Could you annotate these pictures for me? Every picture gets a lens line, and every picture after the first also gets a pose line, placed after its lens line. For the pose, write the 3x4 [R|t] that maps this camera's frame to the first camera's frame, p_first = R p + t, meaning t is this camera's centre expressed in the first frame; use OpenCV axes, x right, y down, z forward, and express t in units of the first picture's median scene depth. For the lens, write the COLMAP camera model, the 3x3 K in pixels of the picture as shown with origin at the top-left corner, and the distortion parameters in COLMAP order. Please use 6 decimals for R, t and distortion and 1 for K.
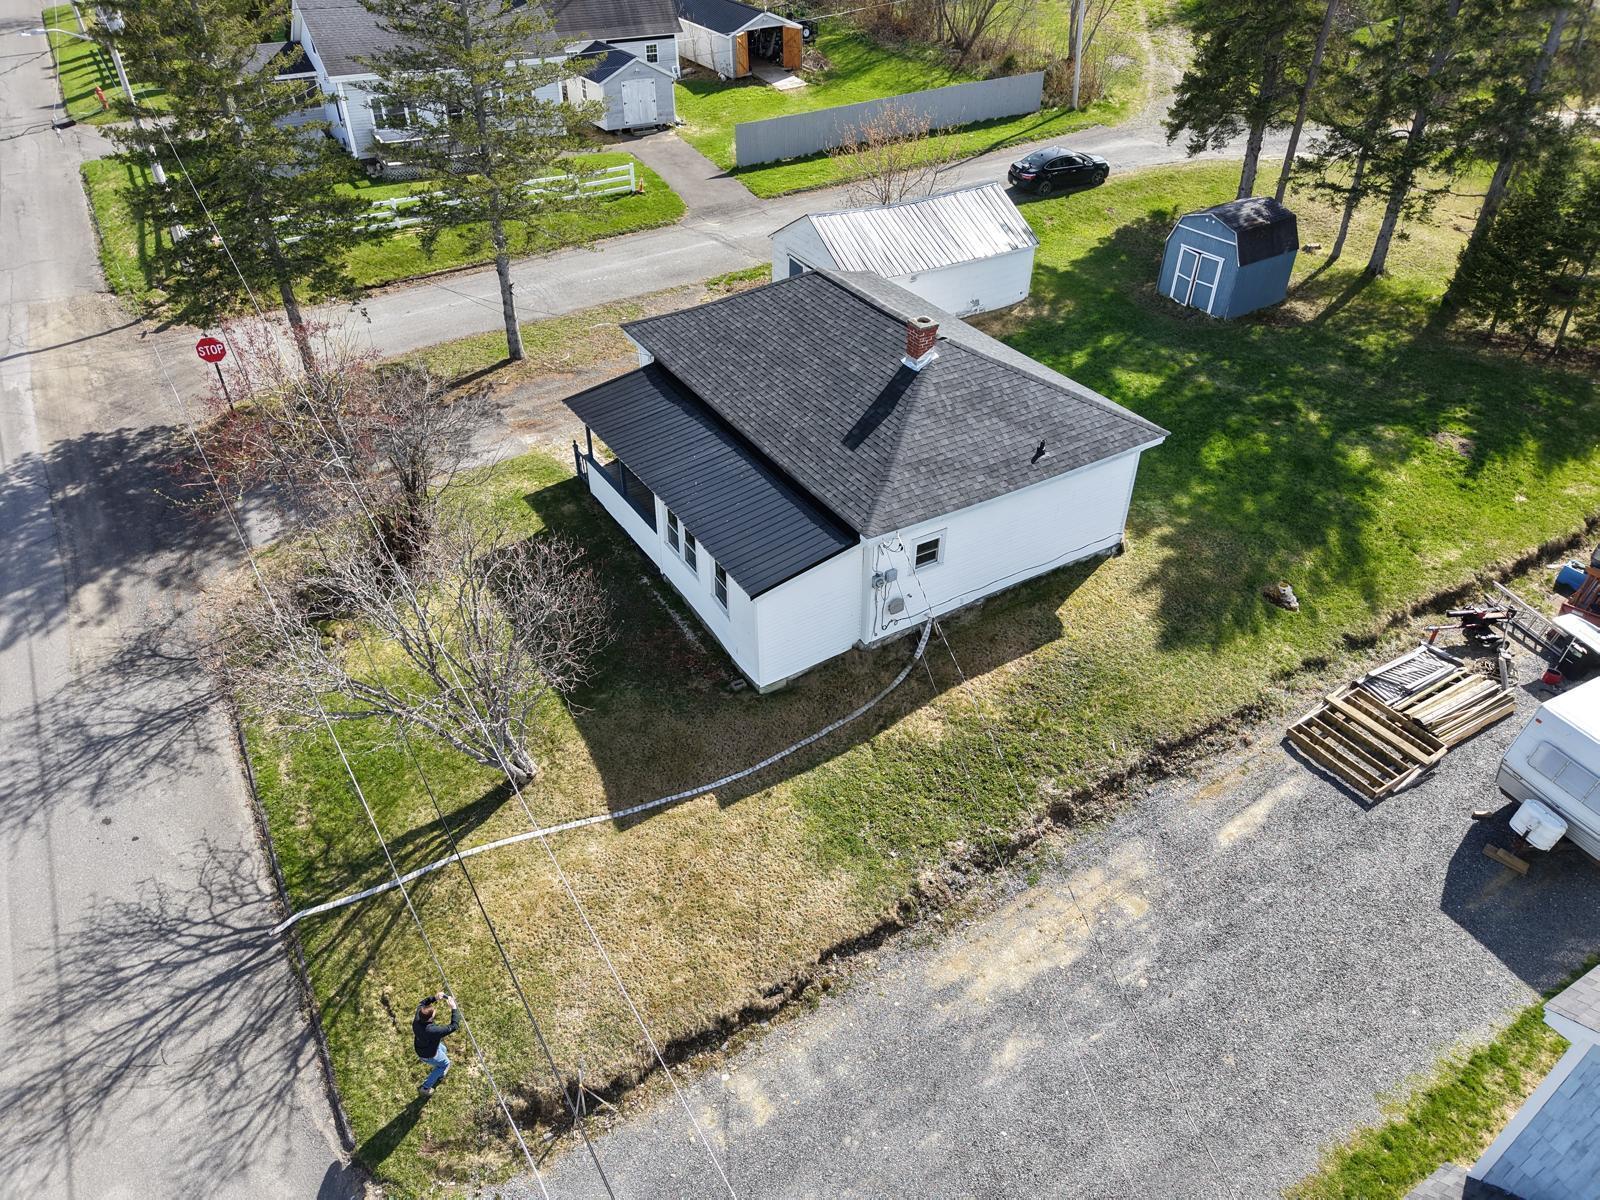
lens RADIAL K [[1045.4, 0, 797.4], [0, 1045.4, 603.6], [0, 0, 1]] dist [-0.001938, 0.004313]
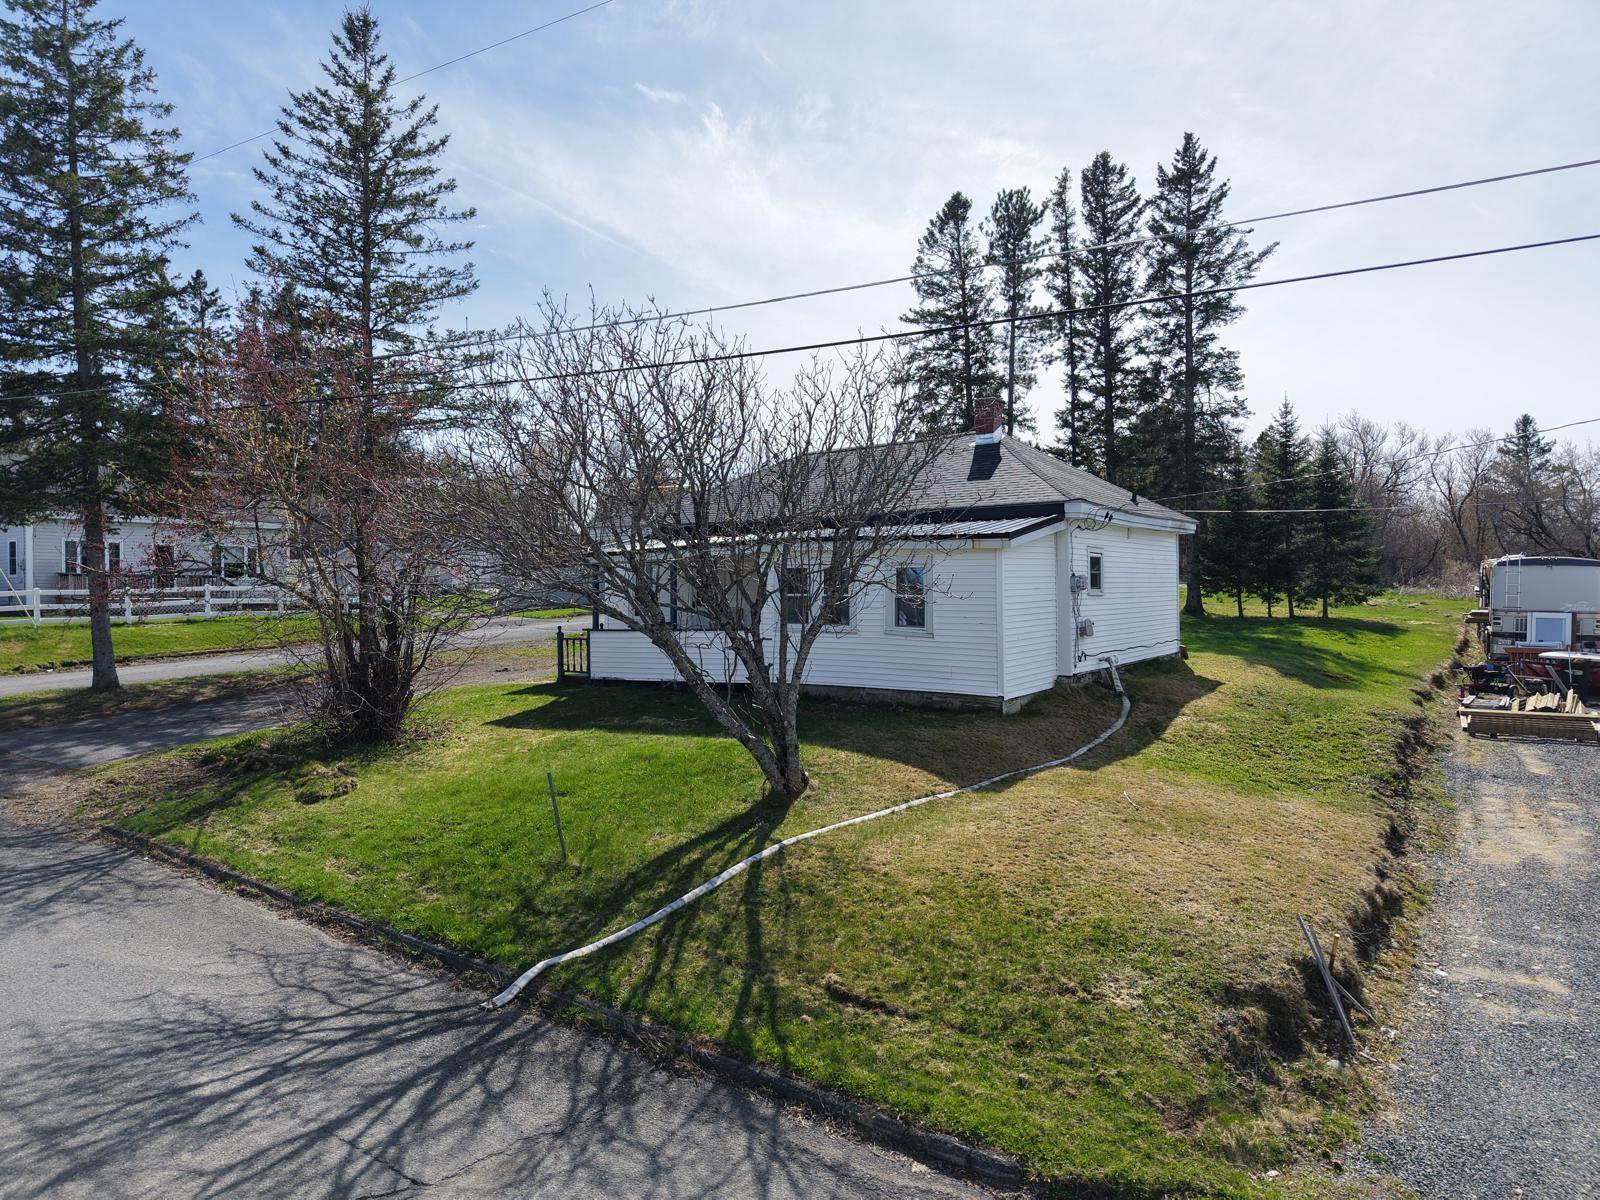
lens RADIAL K [[1070.2, 0, 790.7], [0, 1070.2, 595.9], [0, 0, 1]] dist [0.030358, 0.000378]
pose [[0.906264, -0.028466, 0.421753, -0.573985], [0.269891, 0.806862, -0.525483, 0.448416], [-0.325338, 0.590053, 0.738913, 0.485434]]
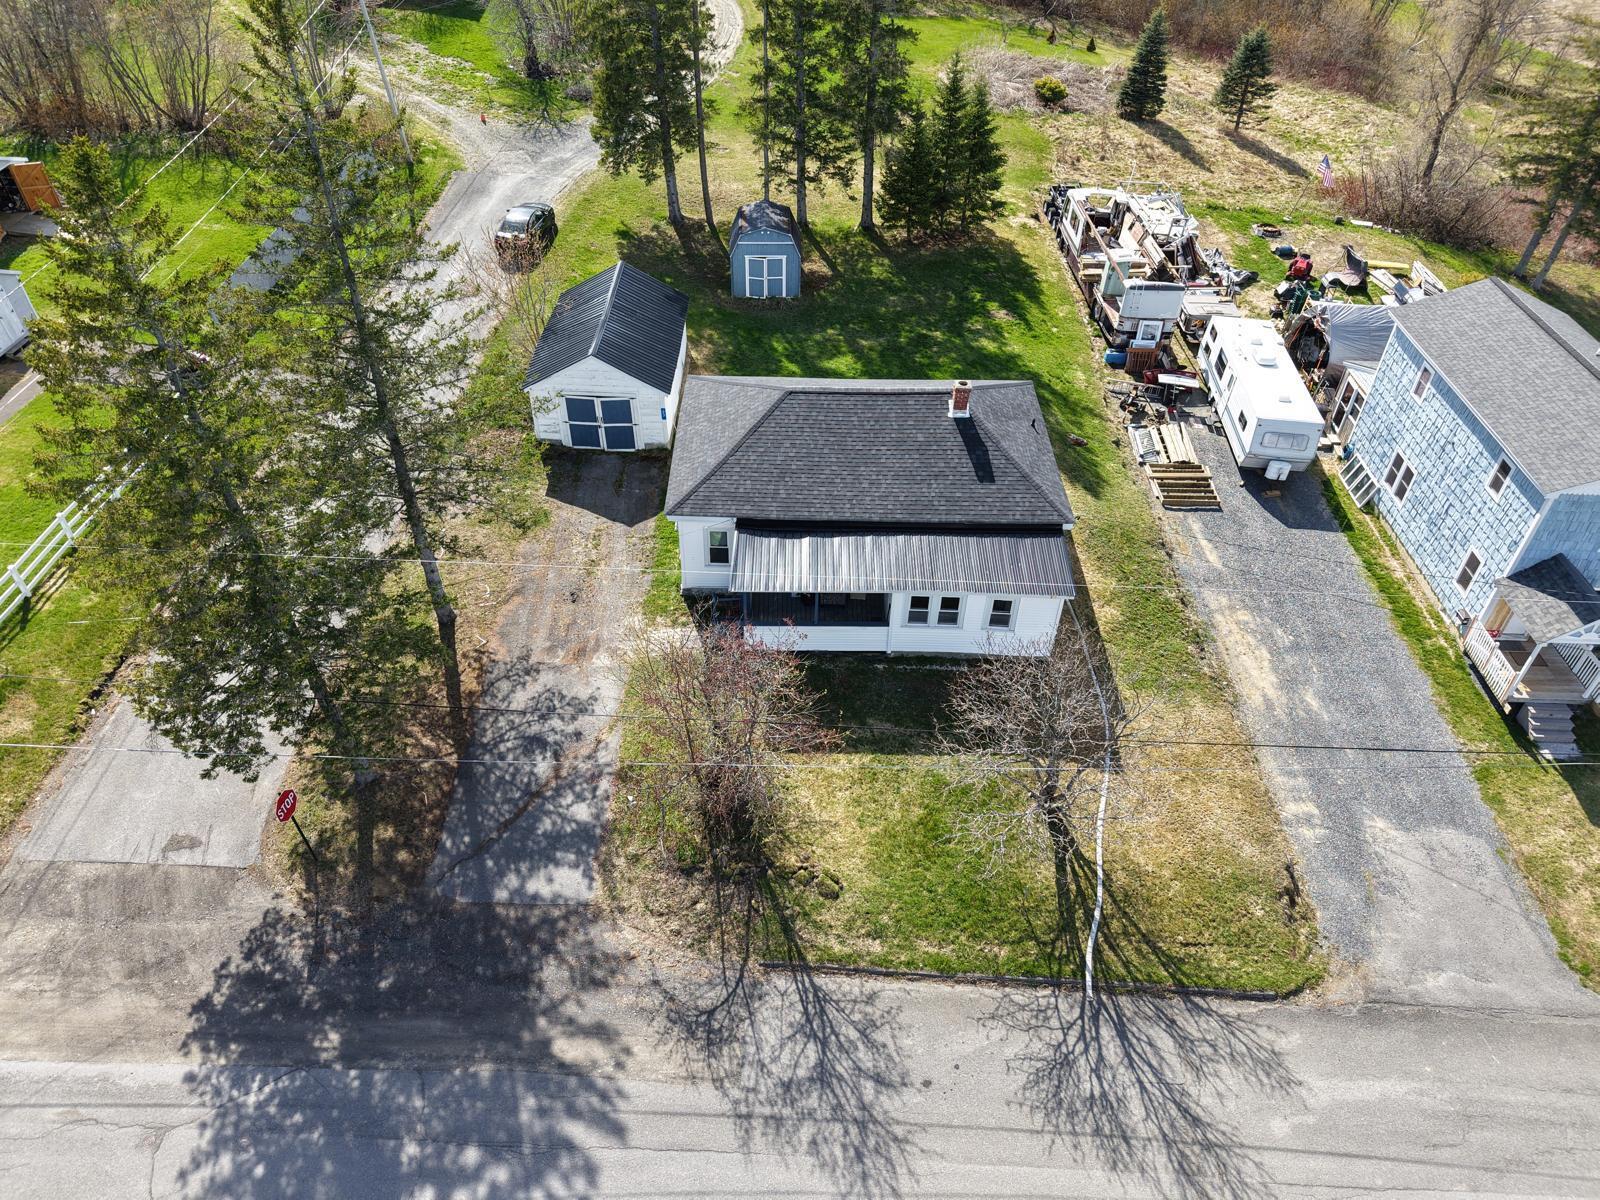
lens RADIAL K [[1045.4, 0, 804.4], [0, 1045.4, 599.5], [0, 0, 1]] dist [-0.001938, 0.004313]
pose [[0.544909, -0.553635, 0.629731, -1.224842], [0.509155, 0.815185, 0.276105, -0.624044], [-0.666209, 0.170179, 0.726088, 0.201047]]
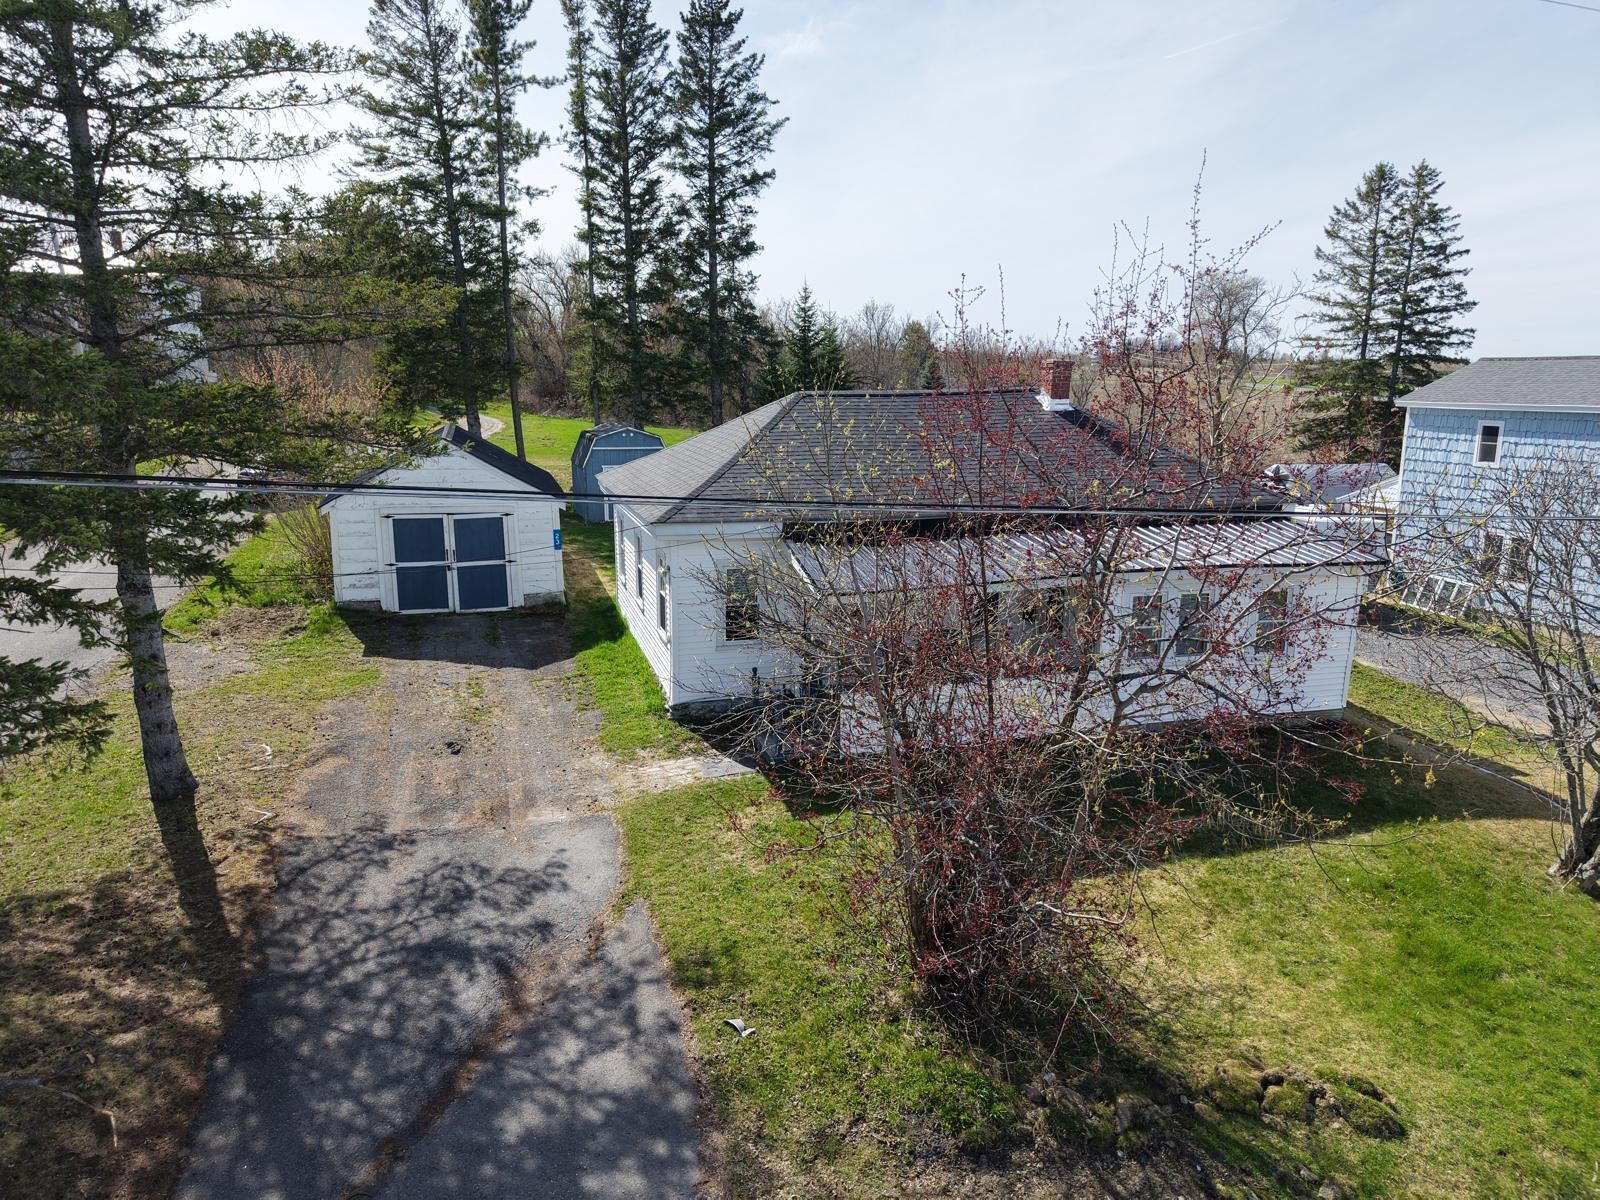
lens RADIAL K [[1070.2, 0, 789.1], [0, 1070.2, 597.8], [0, 0, 1]] dist [0.030358, 0.000378]
pose [[0.295676, -0.226758, 0.927985, -1.062379], [0.580948, 0.813824, 0.013760, -0.296376], [-0.758337, 0.535043, 0.372363, 1.099663]]
